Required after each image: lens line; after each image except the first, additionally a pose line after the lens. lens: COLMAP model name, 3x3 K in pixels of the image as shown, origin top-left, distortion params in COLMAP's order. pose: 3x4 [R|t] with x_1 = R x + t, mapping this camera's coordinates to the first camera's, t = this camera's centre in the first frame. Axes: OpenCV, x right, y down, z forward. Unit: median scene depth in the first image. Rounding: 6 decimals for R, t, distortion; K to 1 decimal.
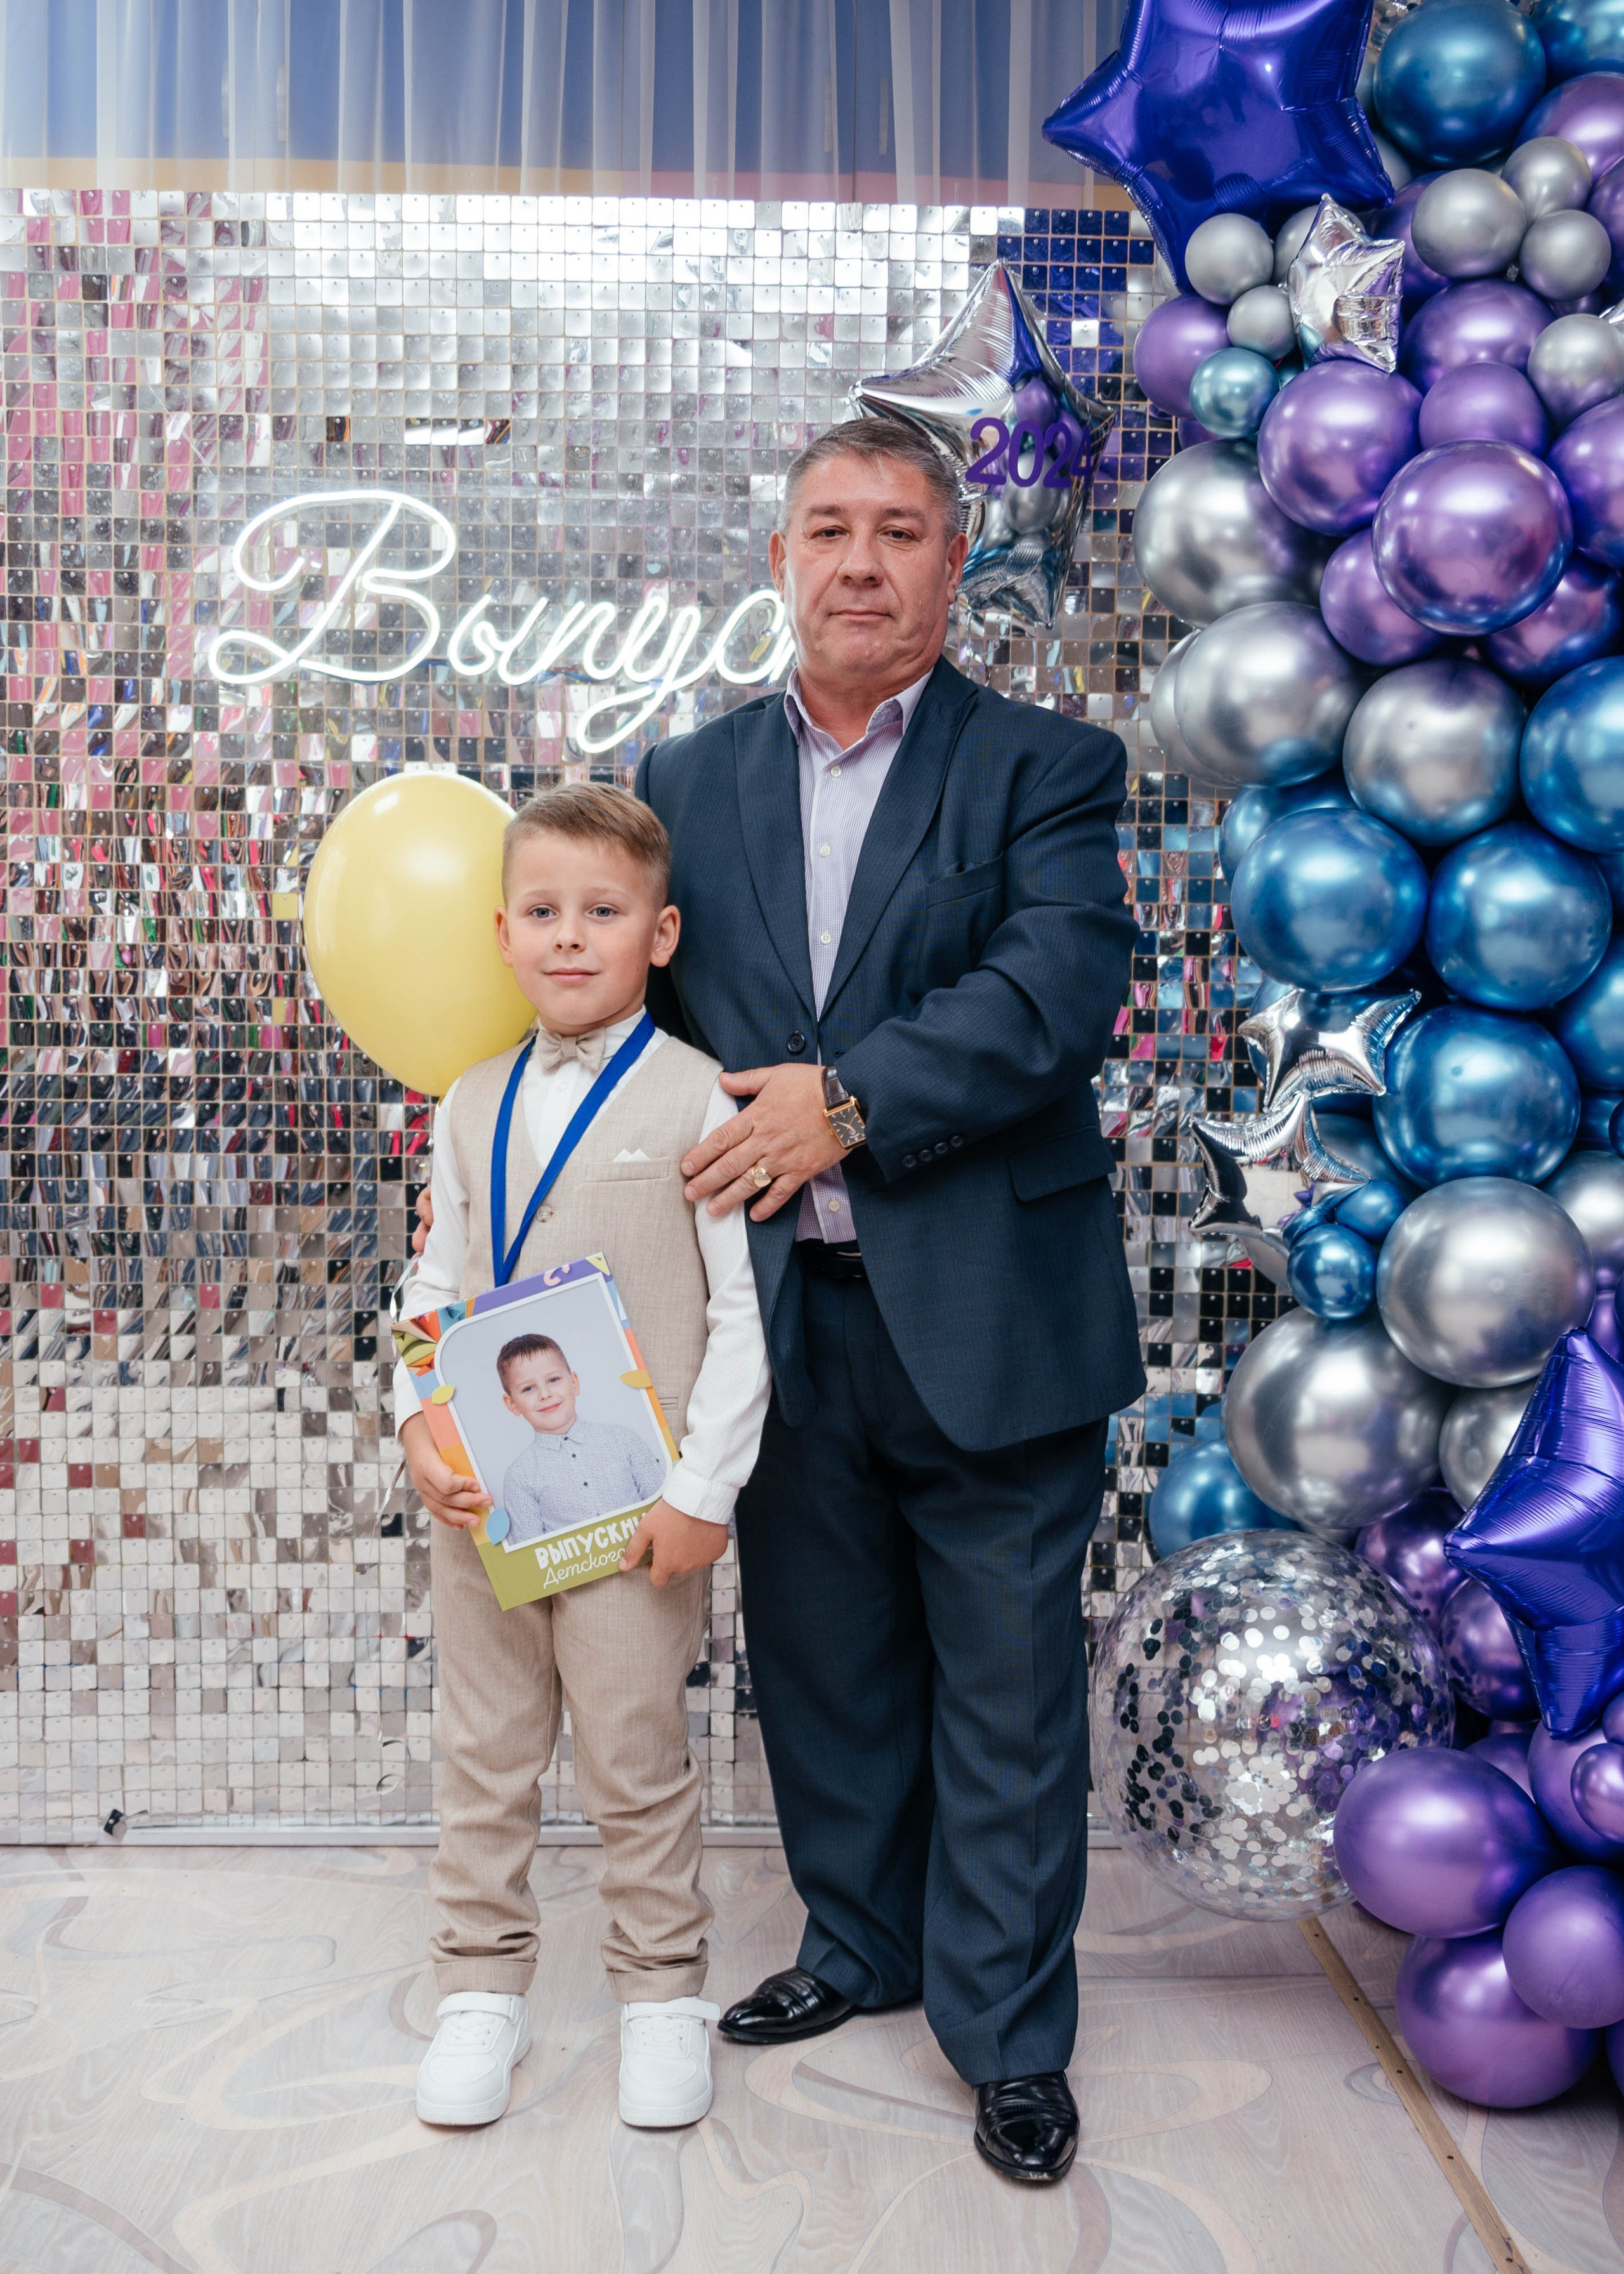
lens RADIAL K [[3488.6, 0, 814.0], [0, 3488.6, 1231.1], [0, 0, 1]] dist [0.146607, -0.593100]
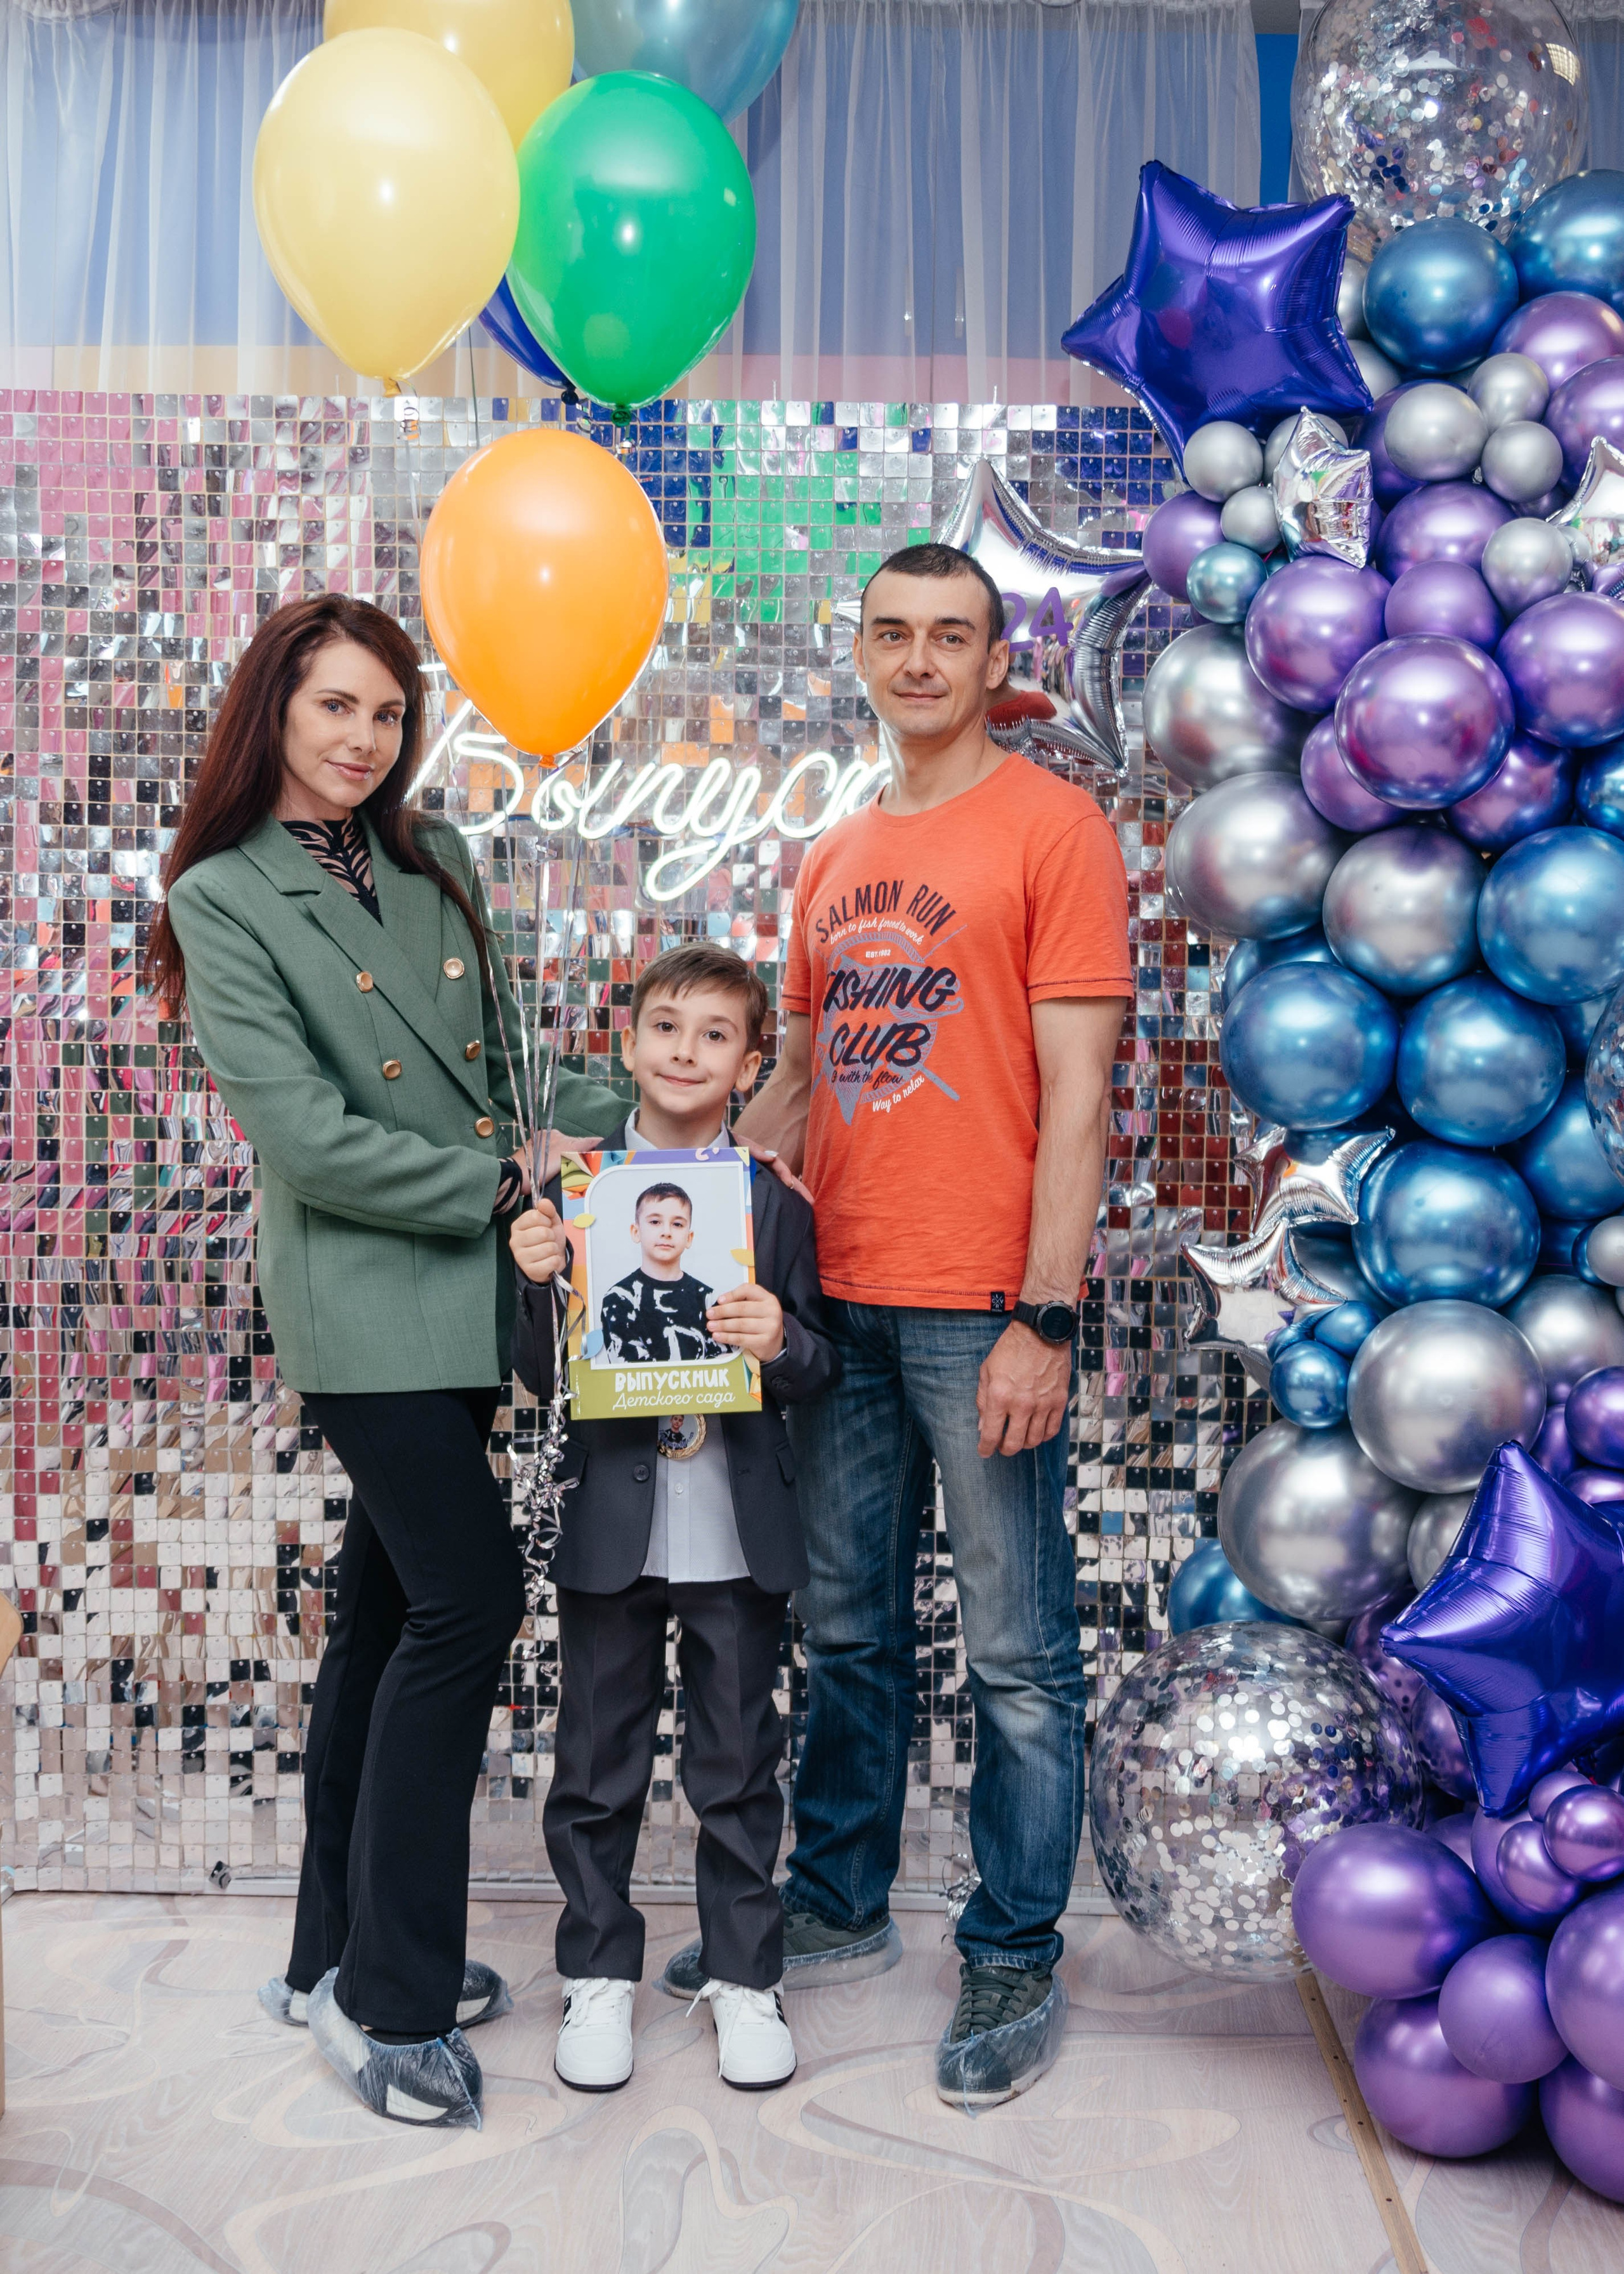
lens RADIAL K [[3488.6, 0, 814.0], [0, 3488.6, 1231.1], [0, 0, 1]] dist [0.146607, -0.593100]
pose [[0.997976, 0.007137, -0.063191, 0.063163], [-0.008523, 0.999728, -0.021693, -0.011452], [0.063019, 0.022187, 0.997766, -0.100019]]
